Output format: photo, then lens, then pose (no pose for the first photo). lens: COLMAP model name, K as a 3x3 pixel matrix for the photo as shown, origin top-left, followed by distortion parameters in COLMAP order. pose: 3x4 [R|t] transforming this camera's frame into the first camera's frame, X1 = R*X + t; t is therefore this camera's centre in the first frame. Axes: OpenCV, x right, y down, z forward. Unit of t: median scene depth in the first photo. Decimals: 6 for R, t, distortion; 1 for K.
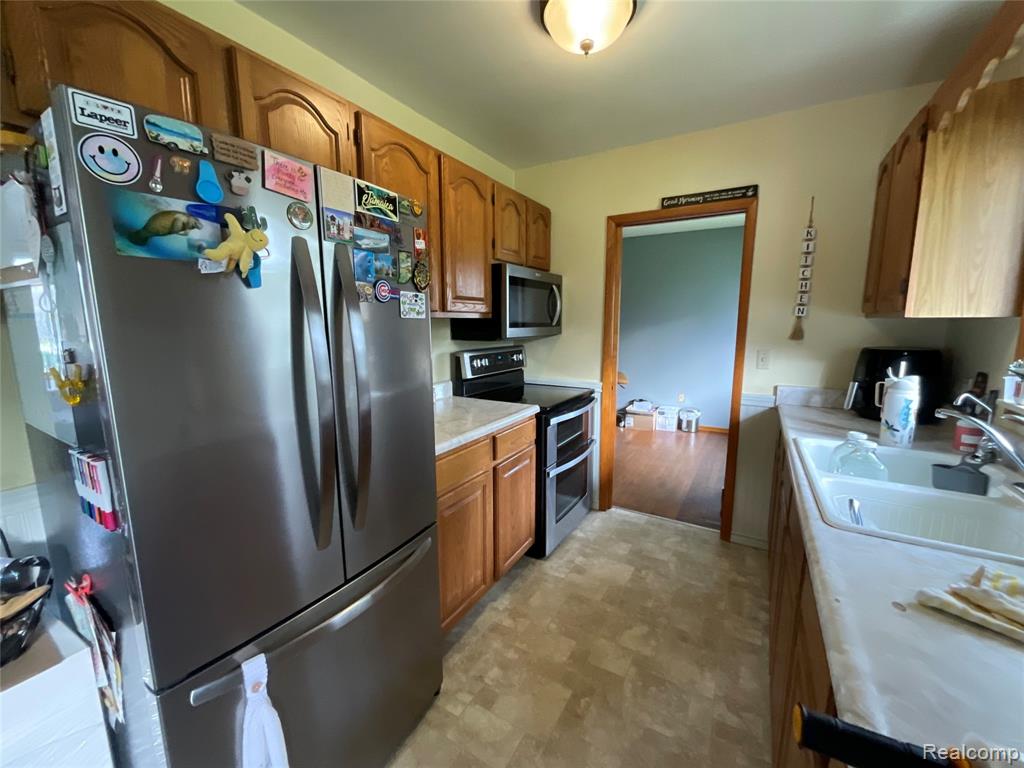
lens RADIAL K [[415.6, 0, 512.4], [0, 415.6, 382.7], [0, 0, 1]] dist [0.002255, 0.000396]
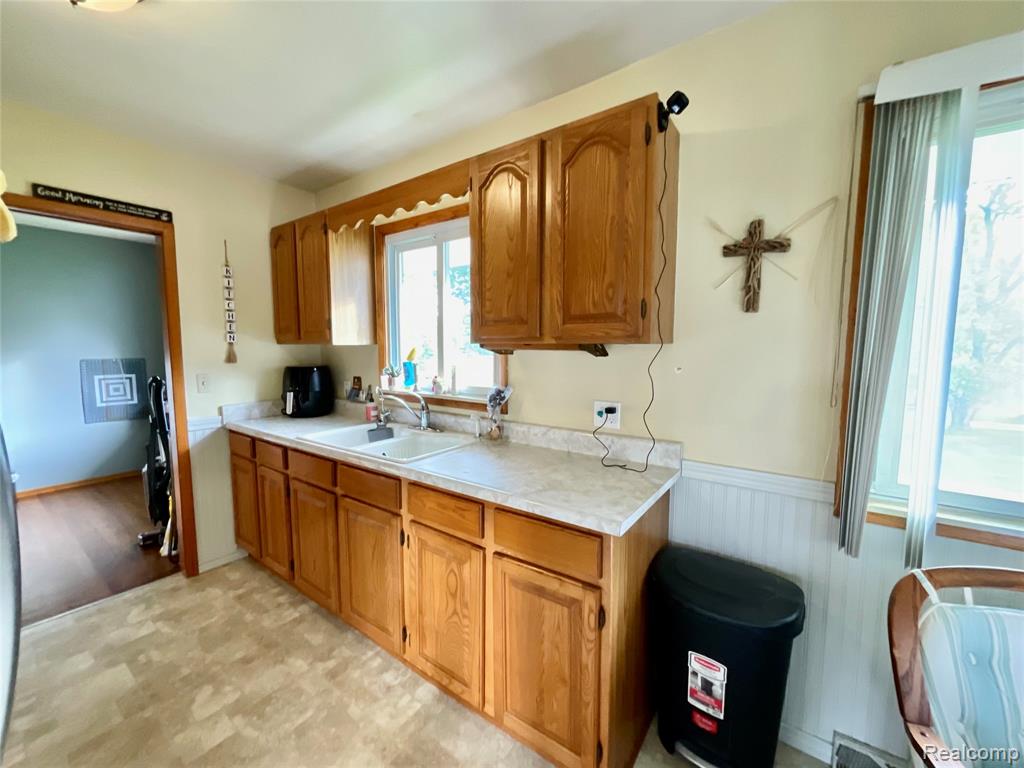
lens RADIAL K [[415.6, 0, 510.2], [0, 415.6, 386.5], [0, 0, 1]] dist [0.002255, 0.000396]
pose [[0.094221, -0.096450, 0.990868, -0.365694], [0.148255, 0.985557, 0.081835, -0.021020], [-0.984451, 0.139191, 0.107159, 0.141931]]
